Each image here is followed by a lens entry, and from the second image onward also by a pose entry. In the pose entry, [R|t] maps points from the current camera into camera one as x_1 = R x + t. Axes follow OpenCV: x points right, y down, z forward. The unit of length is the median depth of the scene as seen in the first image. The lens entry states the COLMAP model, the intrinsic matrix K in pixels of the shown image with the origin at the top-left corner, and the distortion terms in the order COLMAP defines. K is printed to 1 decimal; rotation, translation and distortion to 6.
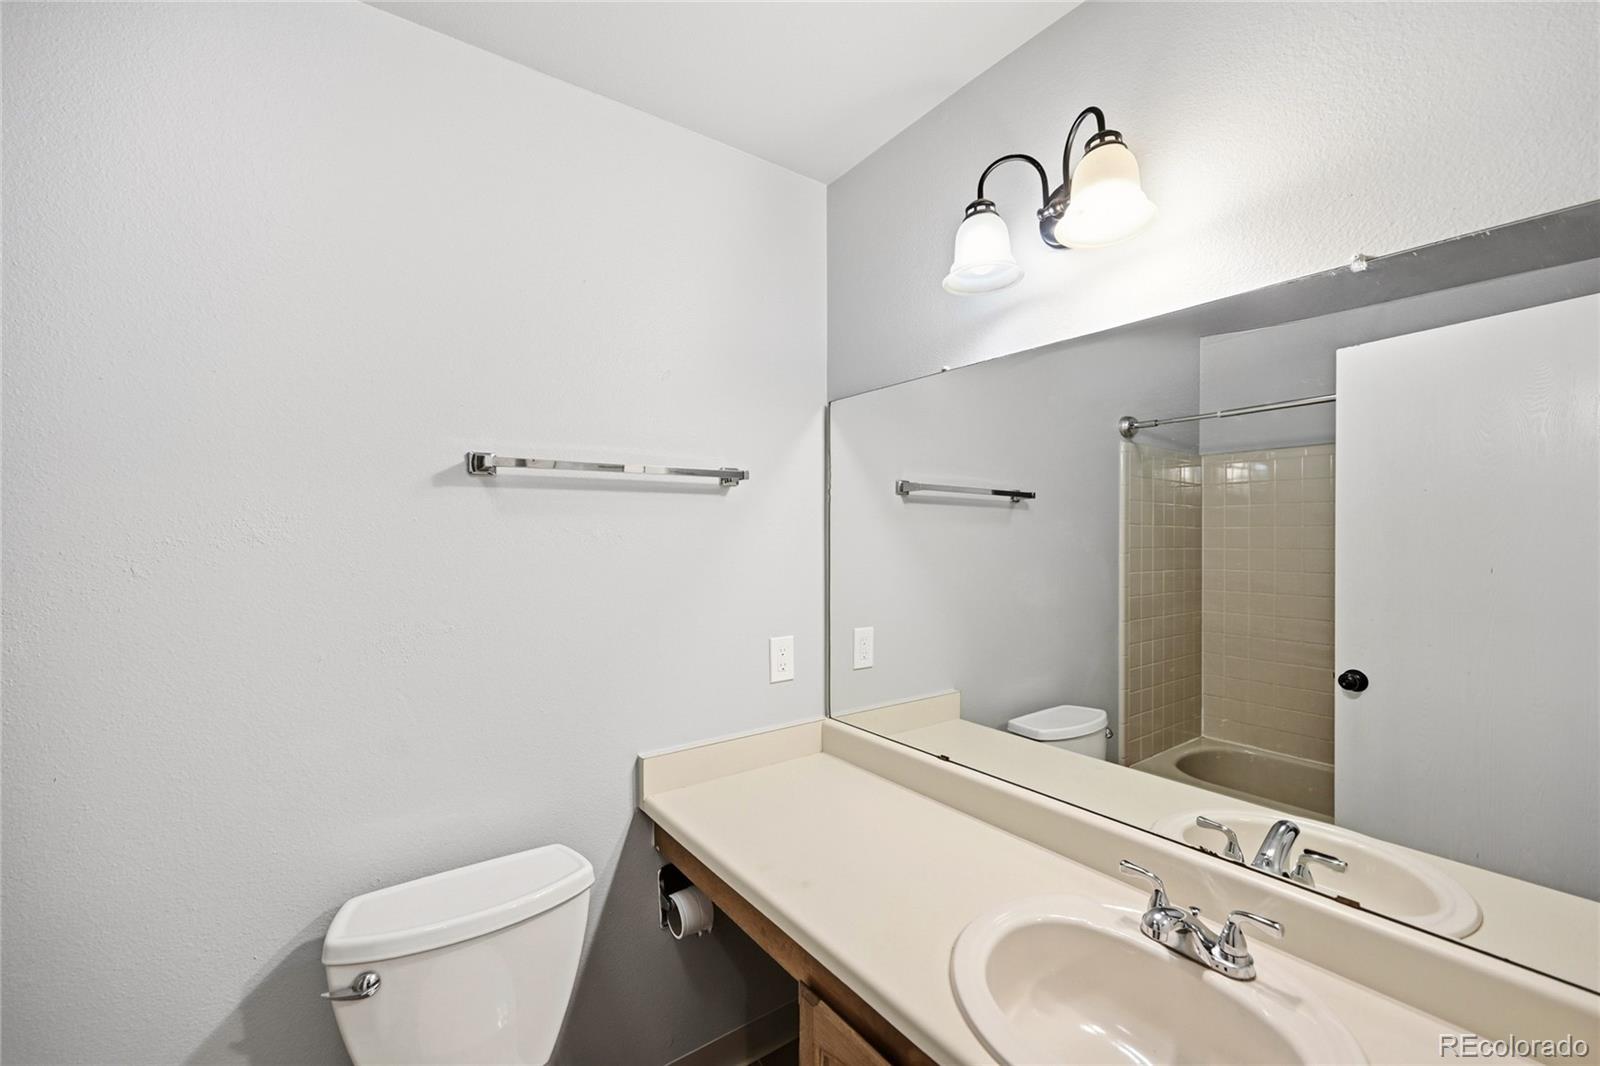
lens RADIAL K [[637.3, 0, 802.5], [0, 637.3, 534.3], [0, 0, 1]] dist [-0.002292, -0.000485]
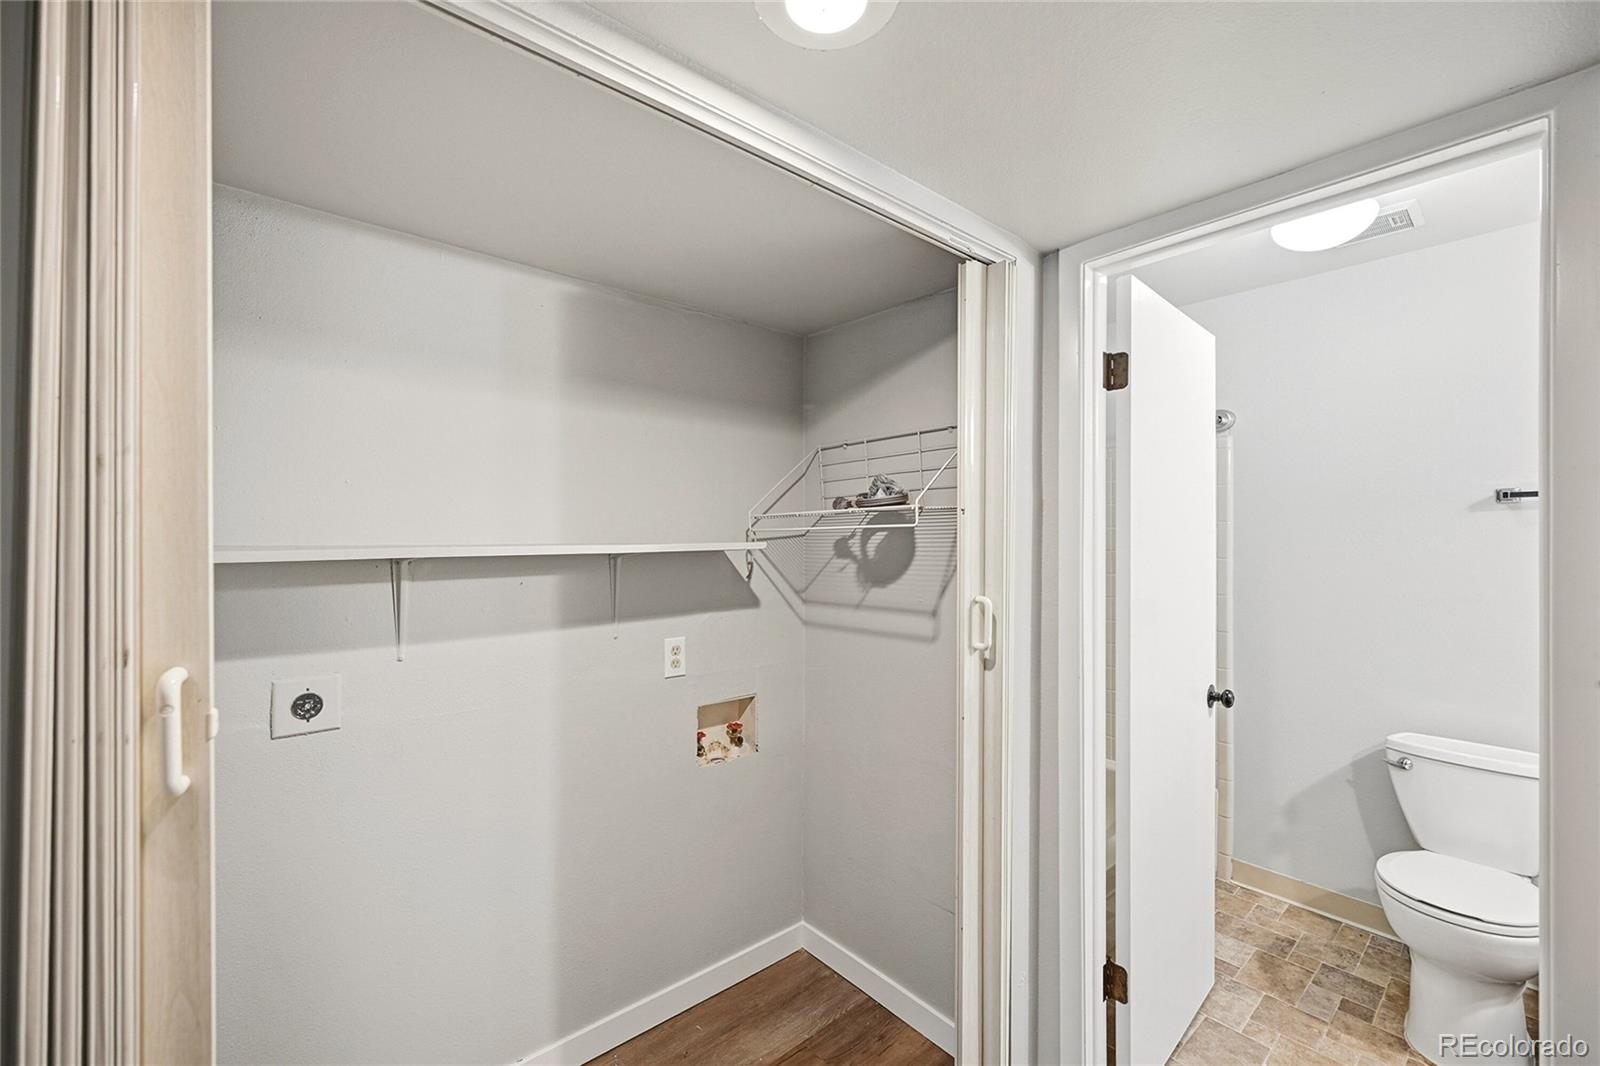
lens RADIAL K [[637.3, 0, 802.5], [0, 637.3, 534.3], [0, 0, 1]] dist [-0.002292, -0.000485]
pose [[0.062663, -0.004173, -0.998026, 1.165945], [0.002235, 0.999989, -0.004041, -0.019582], [0.998032, -0.001978, 0.062671, -0.998639]]
